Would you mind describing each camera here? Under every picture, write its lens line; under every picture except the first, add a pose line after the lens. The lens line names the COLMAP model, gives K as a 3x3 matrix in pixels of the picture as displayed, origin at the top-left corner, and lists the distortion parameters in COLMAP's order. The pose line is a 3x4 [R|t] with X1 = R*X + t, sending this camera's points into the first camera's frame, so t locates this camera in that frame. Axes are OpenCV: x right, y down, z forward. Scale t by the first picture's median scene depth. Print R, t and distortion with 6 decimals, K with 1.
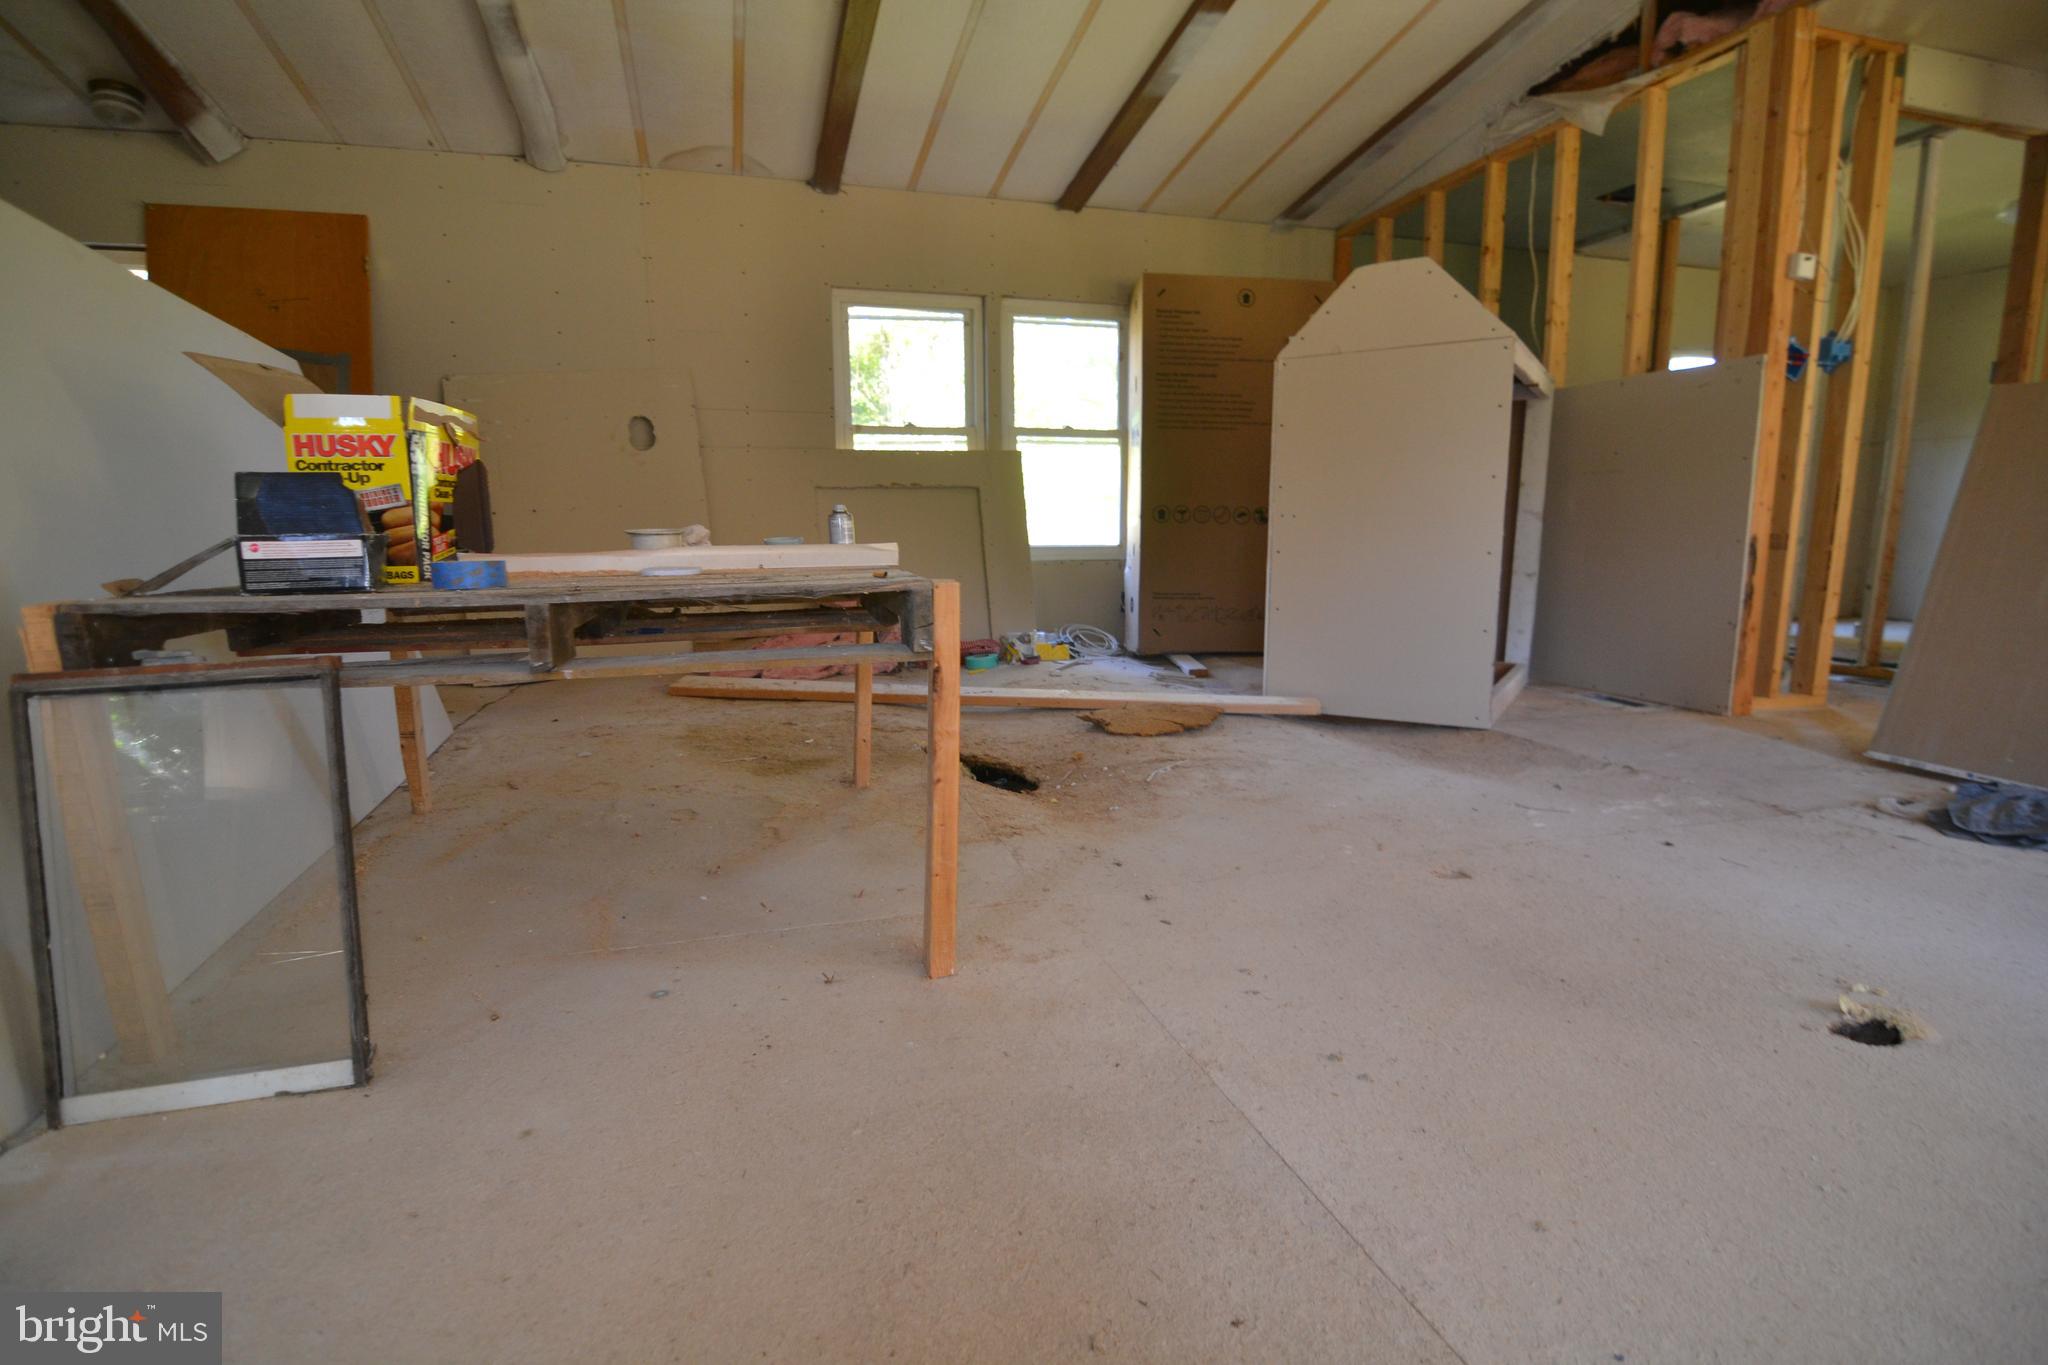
lens RADIAL K [[996.1, 0, 1023.8], [0, 996.1, 687.1], [0, 0, 1]] dist [-0.000485, -0.015831]
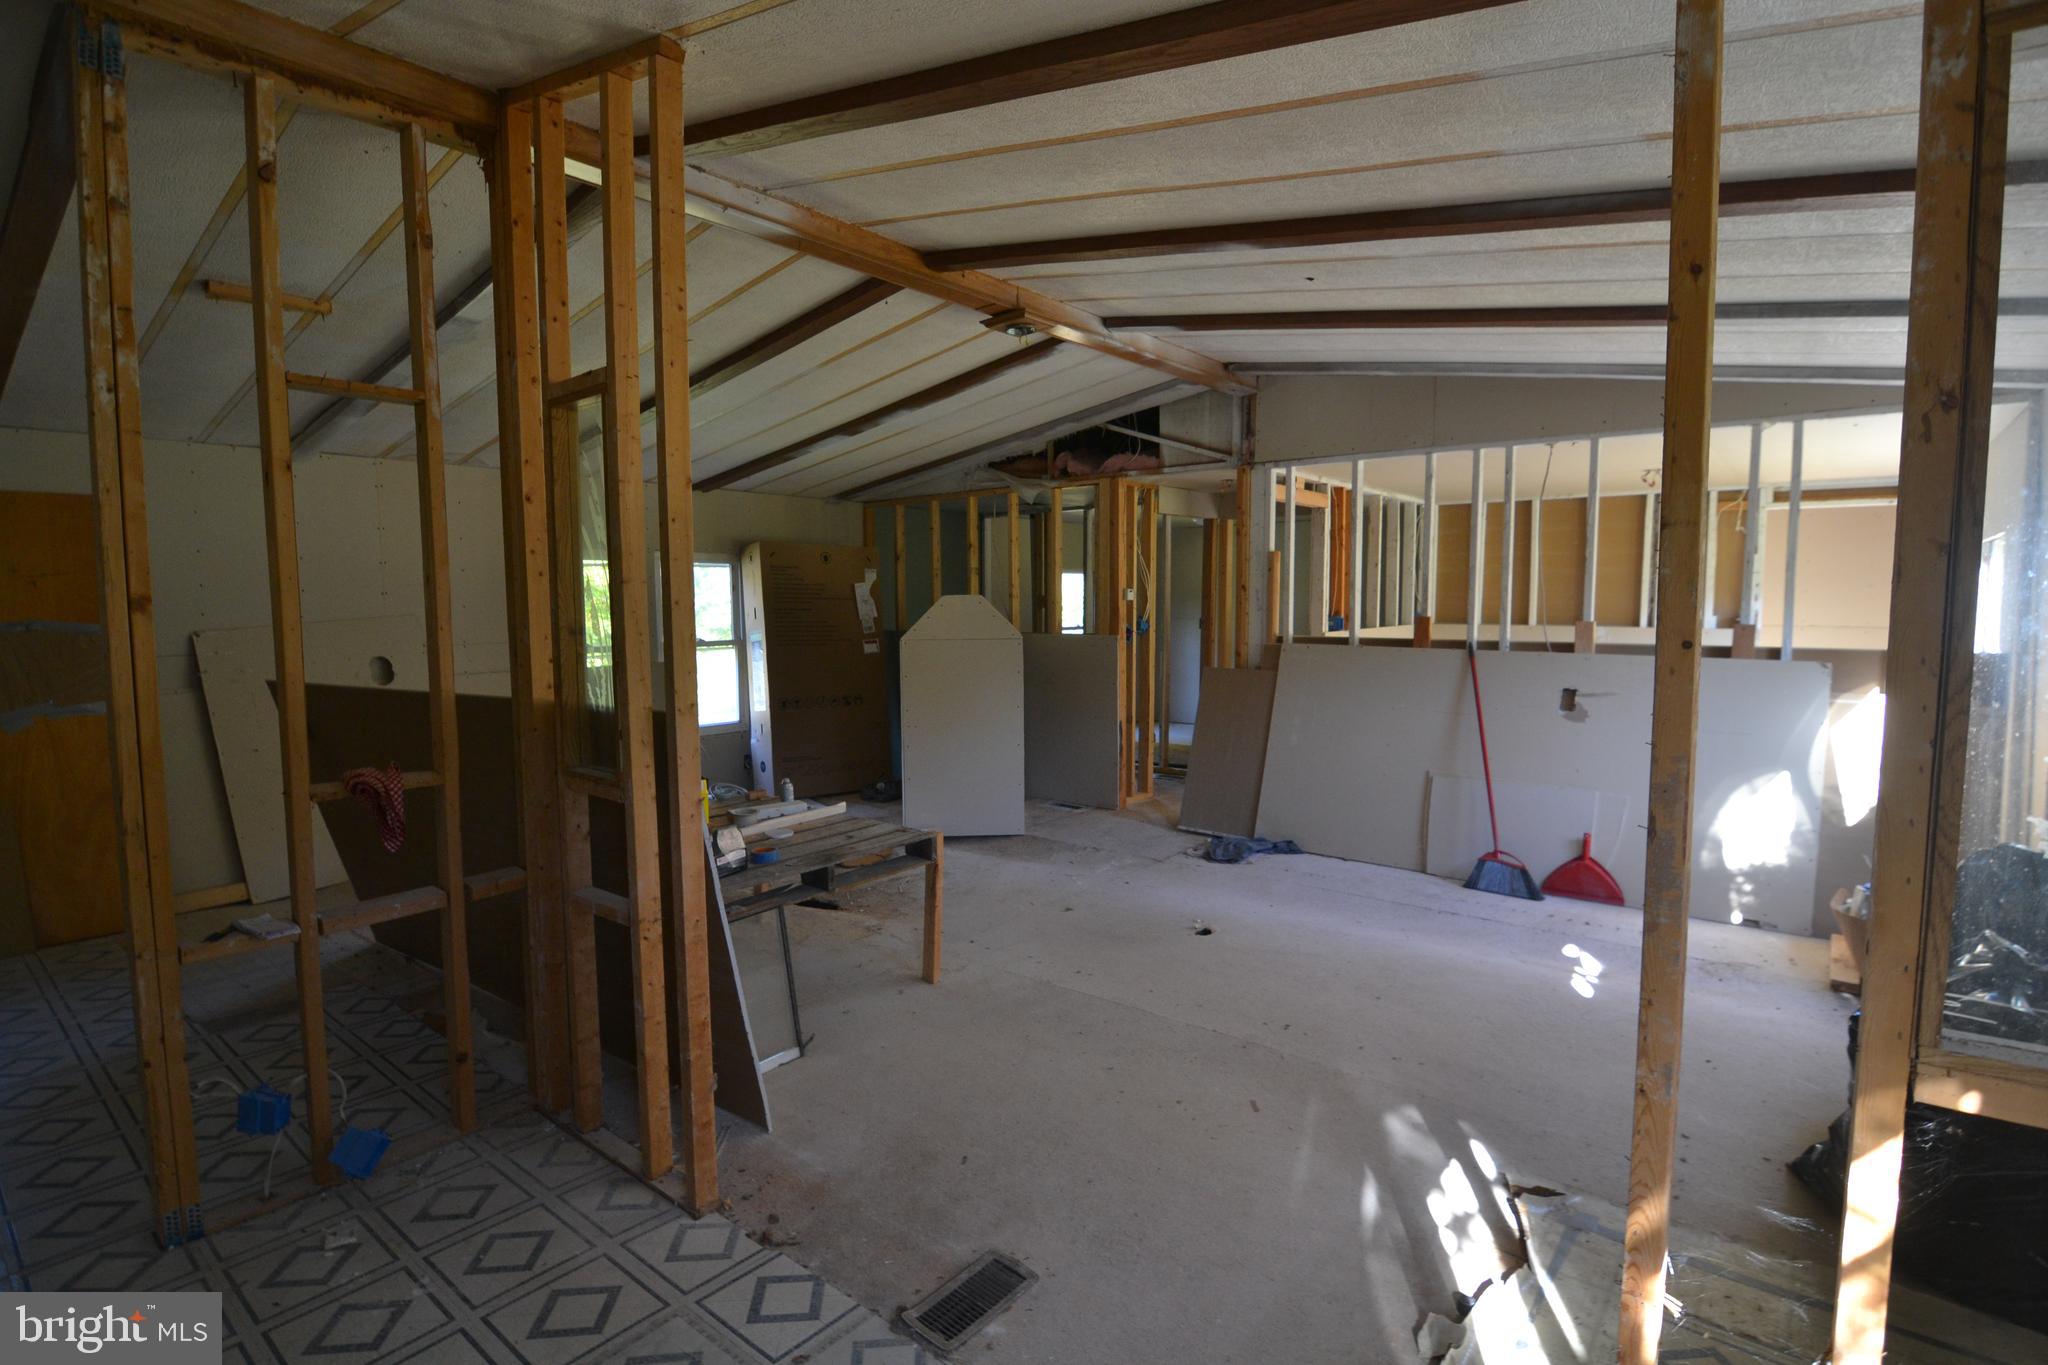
lens RADIAL K [[996.1, 0, 1023.8], [0, 996.1, 687.1], [0, 0, 1]] dist [-0.000485, -0.015831]
pose [[0.824870, -0.051739, 0.562950, -0.582682], [0.094107, 0.994476, -0.046492, -0.146870], [-0.557435, 0.091328, 0.825182, -0.591327]]
